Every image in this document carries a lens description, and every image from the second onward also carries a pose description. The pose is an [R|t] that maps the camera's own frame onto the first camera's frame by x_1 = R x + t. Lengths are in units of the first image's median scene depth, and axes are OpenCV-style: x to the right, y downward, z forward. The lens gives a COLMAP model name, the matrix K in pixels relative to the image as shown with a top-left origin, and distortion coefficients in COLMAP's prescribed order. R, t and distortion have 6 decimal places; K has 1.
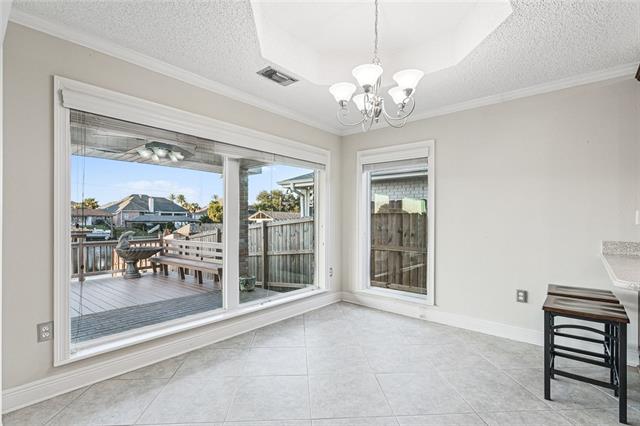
lens RADIAL K [[305.6, 0, 320.0], [0, 305.6, 217.0], [0, 0, 1]] dist [0.000930, 0.000653]
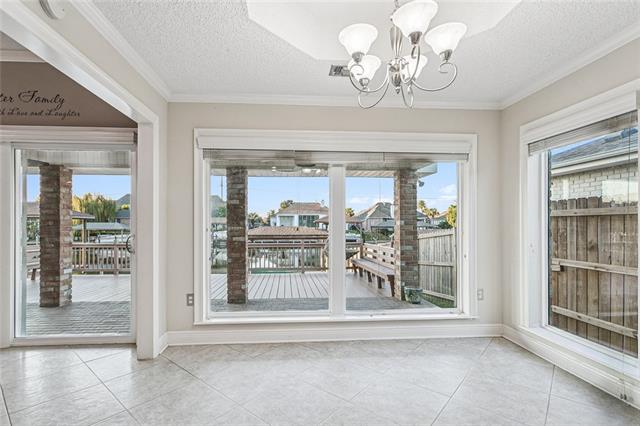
lens RADIAL K [[311.8, 0, 305.3], [0, 311.8, 222.5], [0, 0, 1]] dist [-0.000495, 0.000372]
pose [[0.700389, -0.008605, -0.713709, 0.283466], [0.008250, 0.999958, -0.003960, 0.002235], [0.713713, -0.003115, 0.700431, 0.156498]]
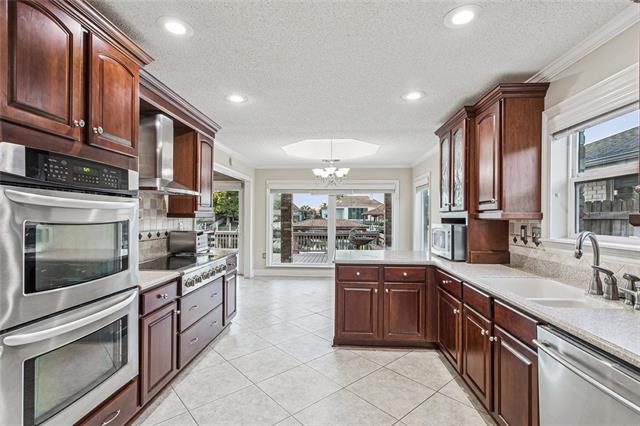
lens RADIAL K [[305.6, 0, 320.0], [0, 305.6, 217.0], [0, 0, 1]] dist [0.000930, 0.000653]
pose [[0.606903, 0.003376, -0.794769, 1.029422], [0.001547, 0.999984, 0.005429, -0.036177], [0.794774, -0.004524, 0.606888, -0.268750]]
